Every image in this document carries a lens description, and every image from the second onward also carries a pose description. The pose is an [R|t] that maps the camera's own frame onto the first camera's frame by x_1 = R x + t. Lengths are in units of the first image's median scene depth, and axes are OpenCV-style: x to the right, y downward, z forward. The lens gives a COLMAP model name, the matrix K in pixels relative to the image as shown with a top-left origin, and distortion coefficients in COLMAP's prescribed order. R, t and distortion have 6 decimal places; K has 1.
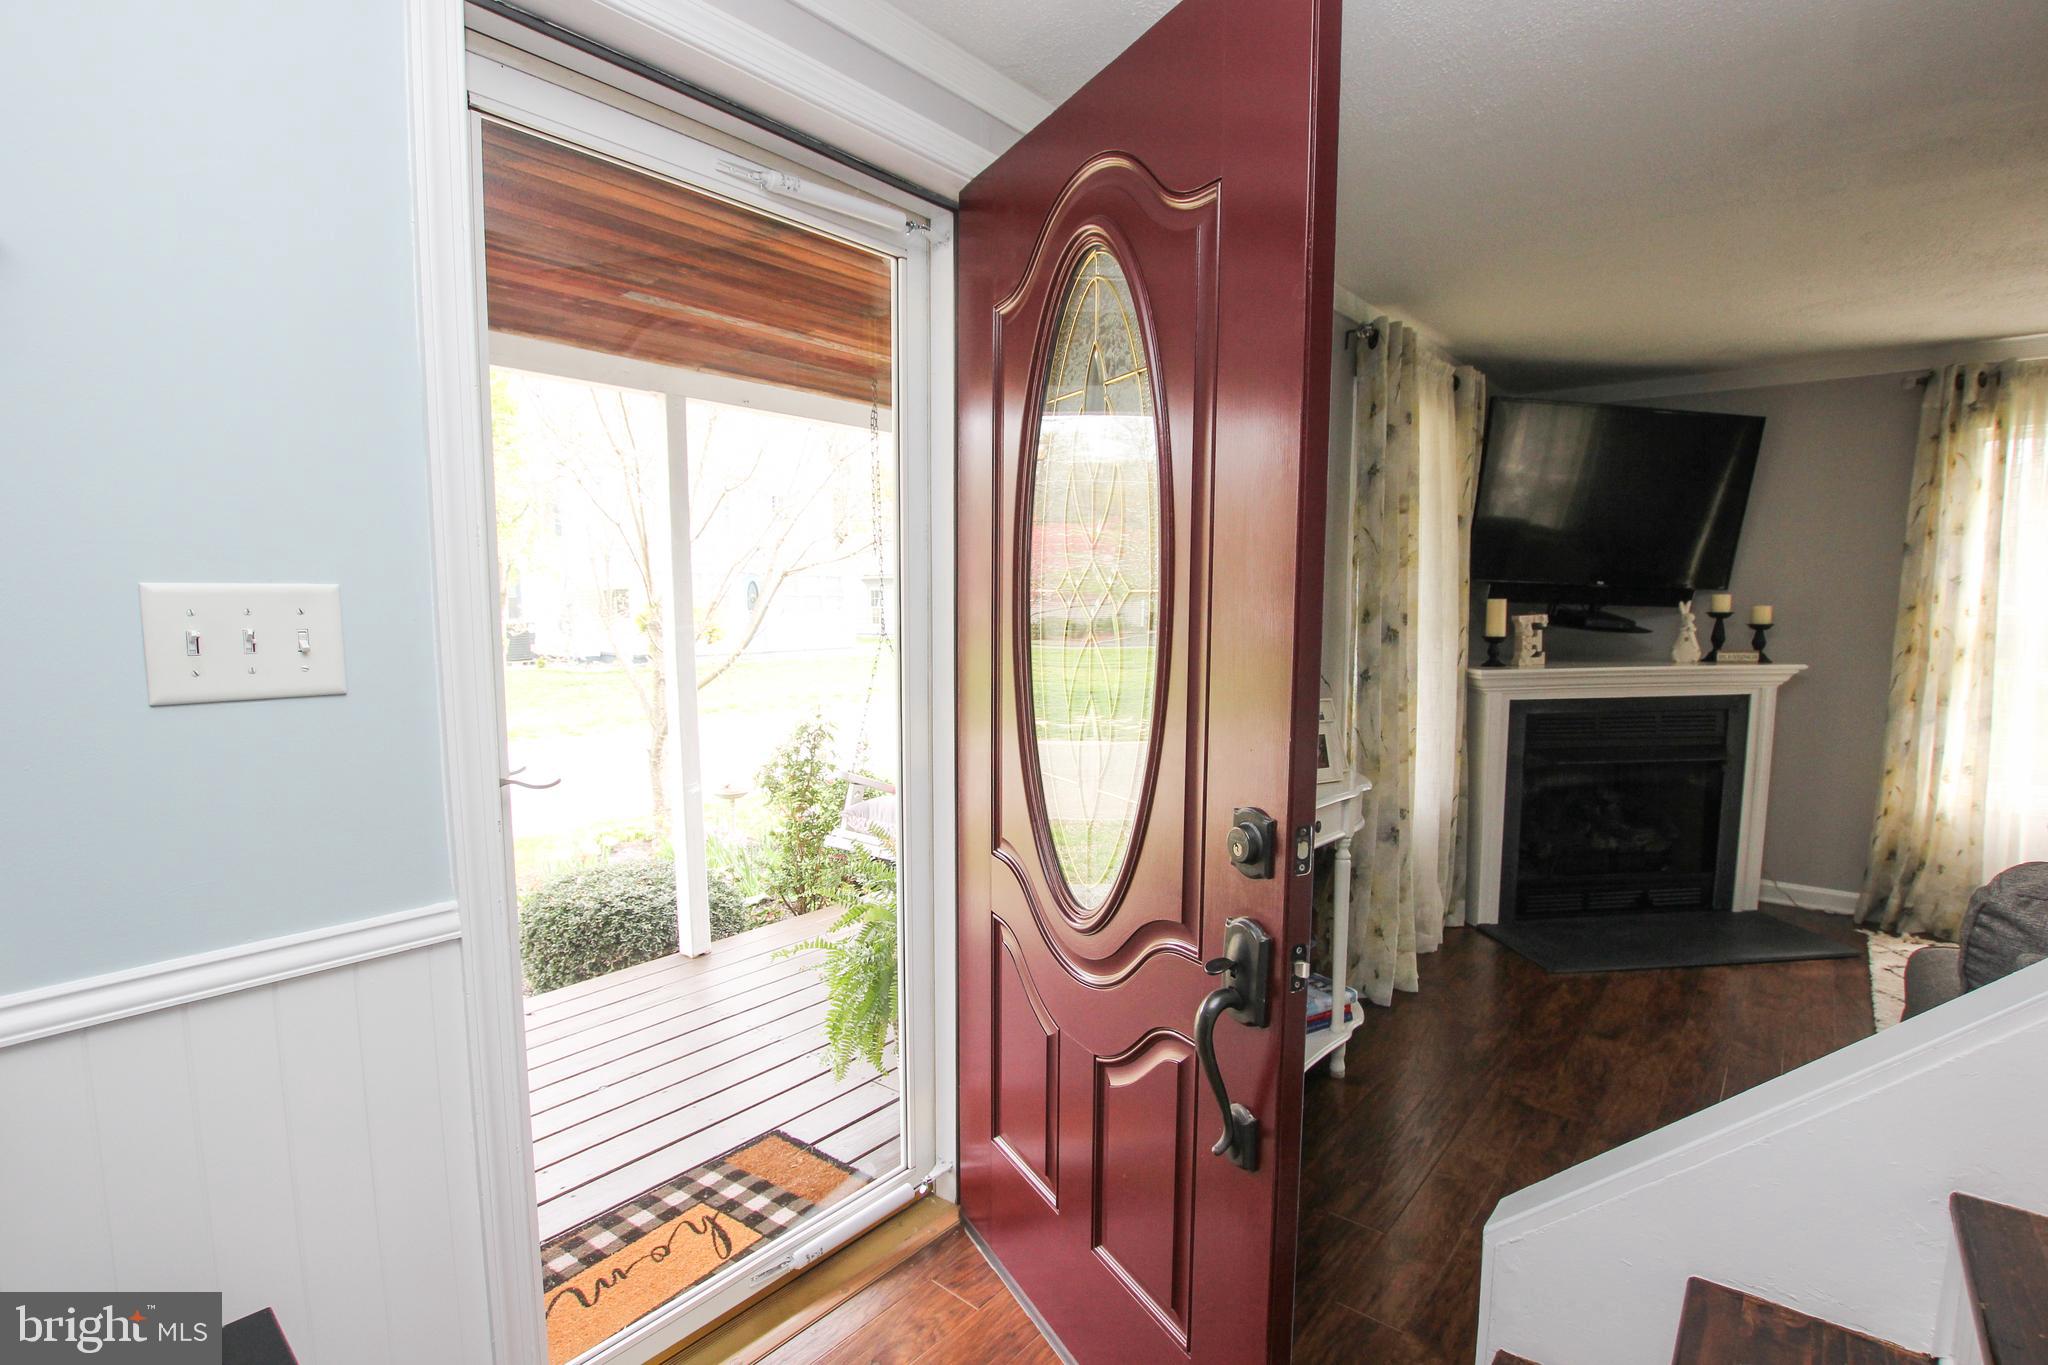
lens RADIAL K [[965.8, 0, 1029.8], [0, 965.8, 701.2], [0, 0, 1]] dist [-0.025009, 0.001908]
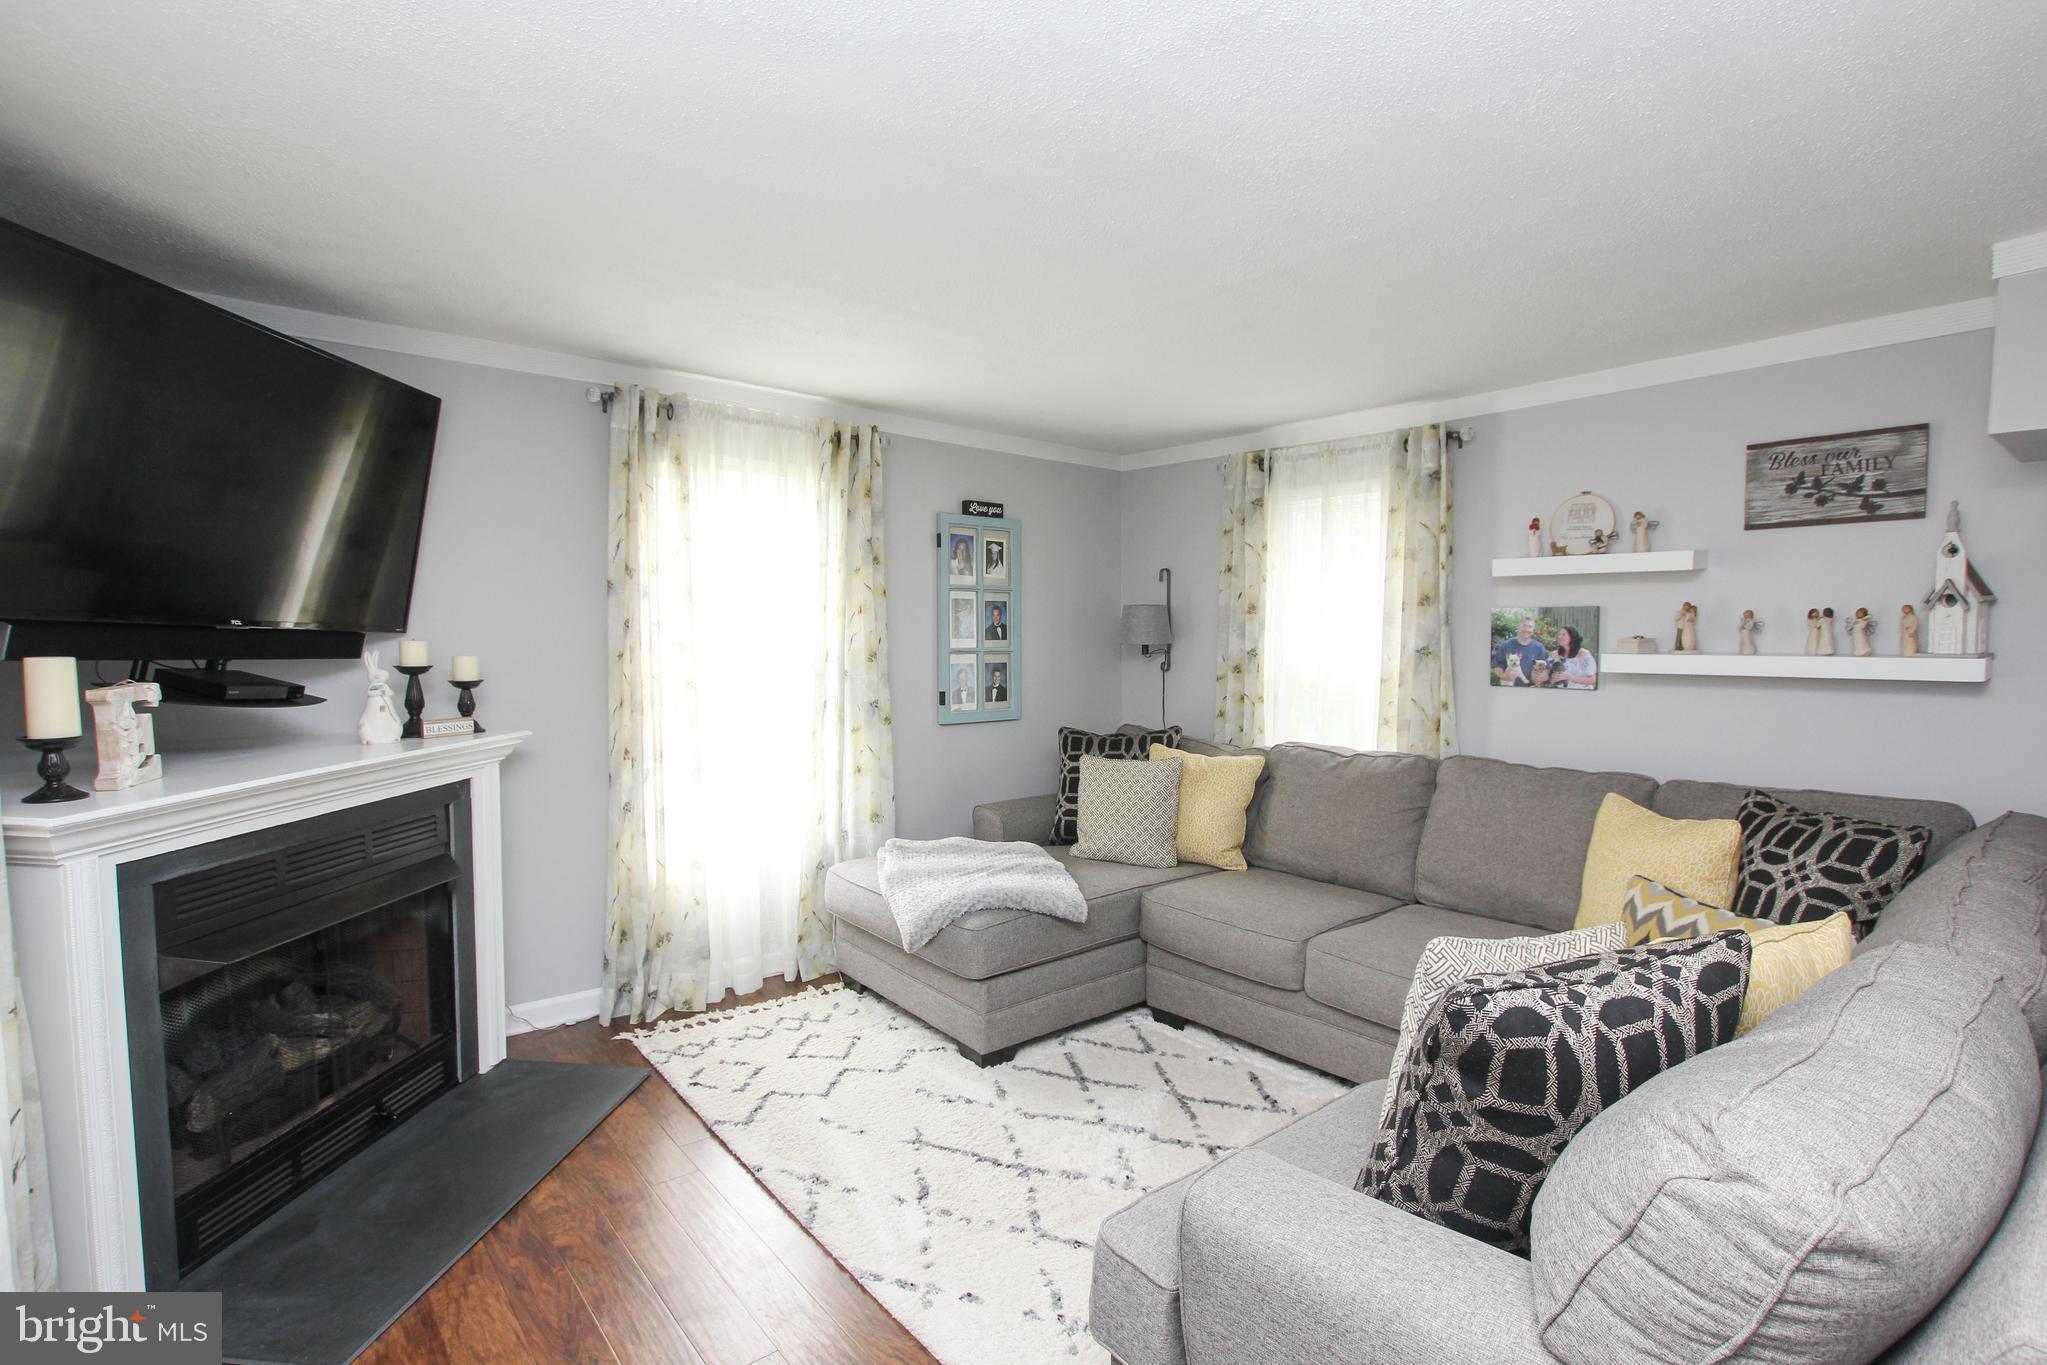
lens RADIAL K [[965.4, 0, 1029.3], [0, 965.4, 701.1], [0, 0, 1]] dist [-0.025009, 0.001908]
pose [[0.177092, -0.068698, 0.981794, 0.115854], [0.090346, 0.994484, 0.053289, -0.065316], [-0.980039, 0.079264, 0.182321, 0.440129]]
